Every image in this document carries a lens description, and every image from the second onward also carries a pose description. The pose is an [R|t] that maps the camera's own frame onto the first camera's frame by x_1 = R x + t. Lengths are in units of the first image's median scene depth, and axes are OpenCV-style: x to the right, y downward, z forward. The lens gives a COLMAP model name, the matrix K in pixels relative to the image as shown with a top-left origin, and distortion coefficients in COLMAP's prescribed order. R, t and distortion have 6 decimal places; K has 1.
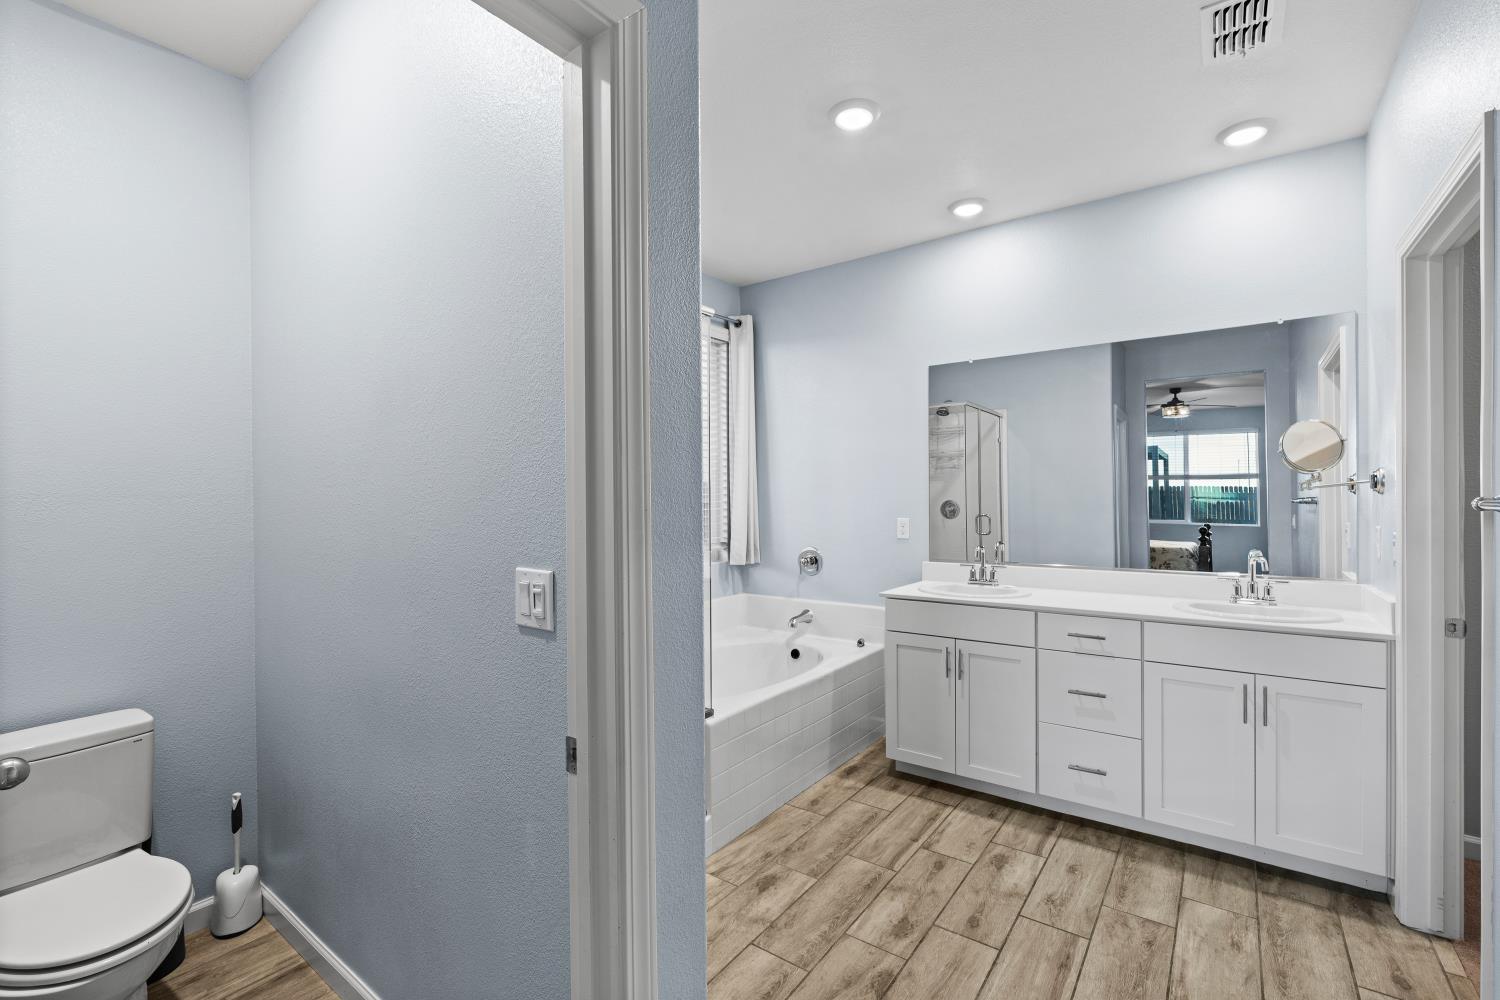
lens RADIAL K [[652.0, 0, 753.7], [0, 652.0, 501.5], [0, 0, 1]] dist [-0.007313, 0.000261]
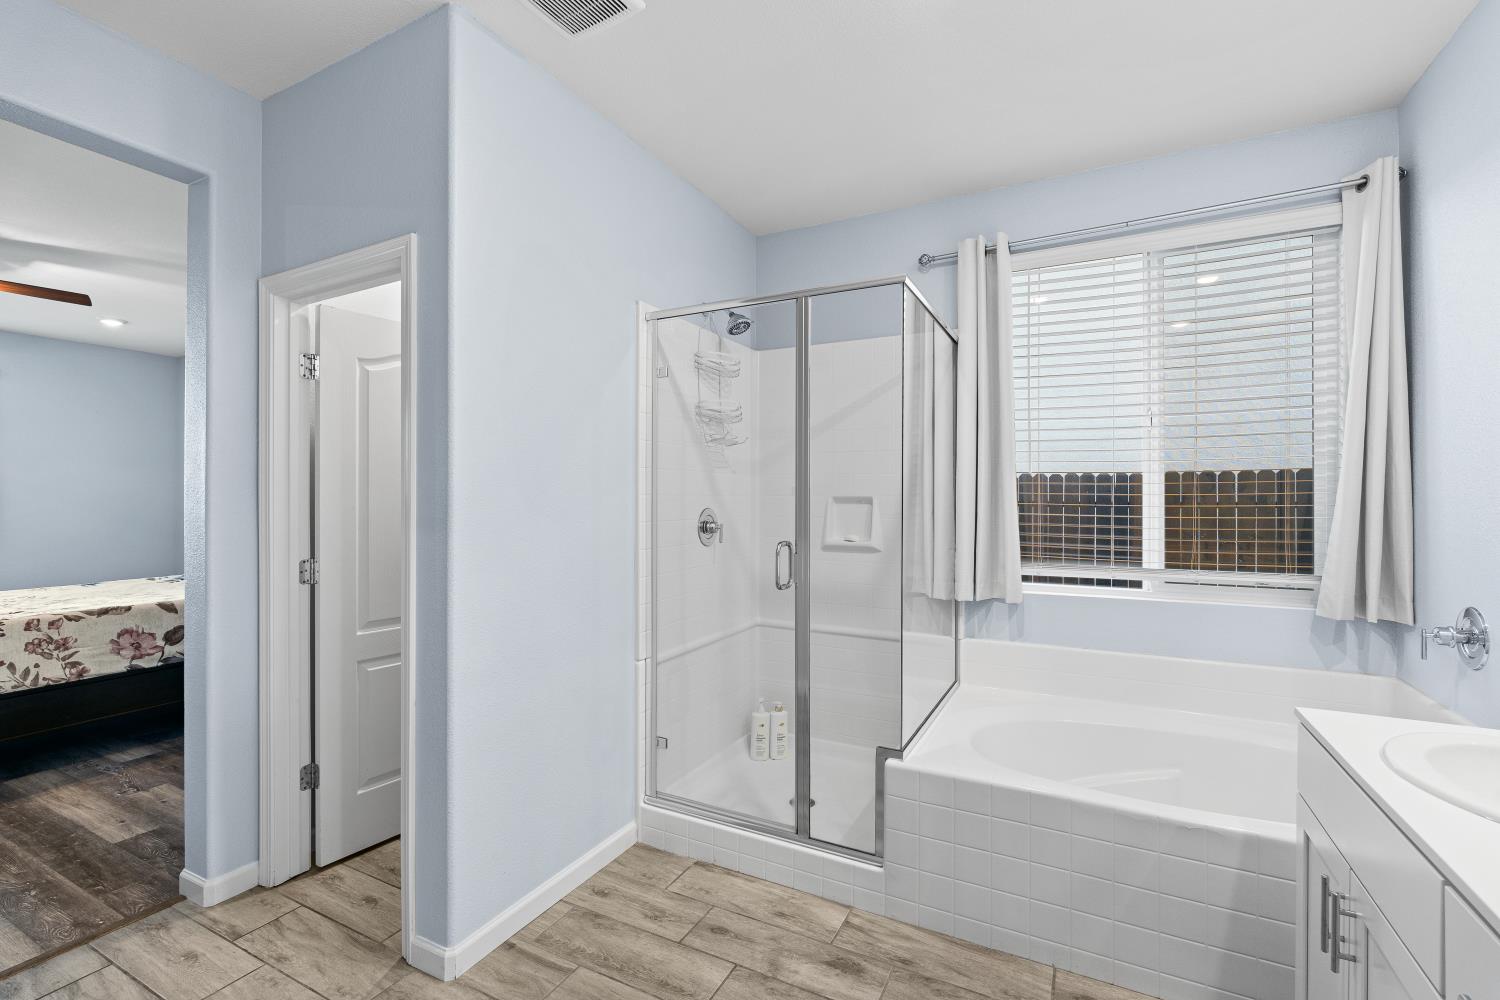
lens RADIAL K [[652.0, 0, 756.7], [0, 652.0, 500.1], [0, 0, 1]] dist [-0.007313, 0.000261]
pose [[0.149788, -0.001823, -0.988717, 0.718284], [-0.010031, 0.999944, -0.003363, 0.004256], [0.988667, 0.010422, 0.149761, 0.673865]]
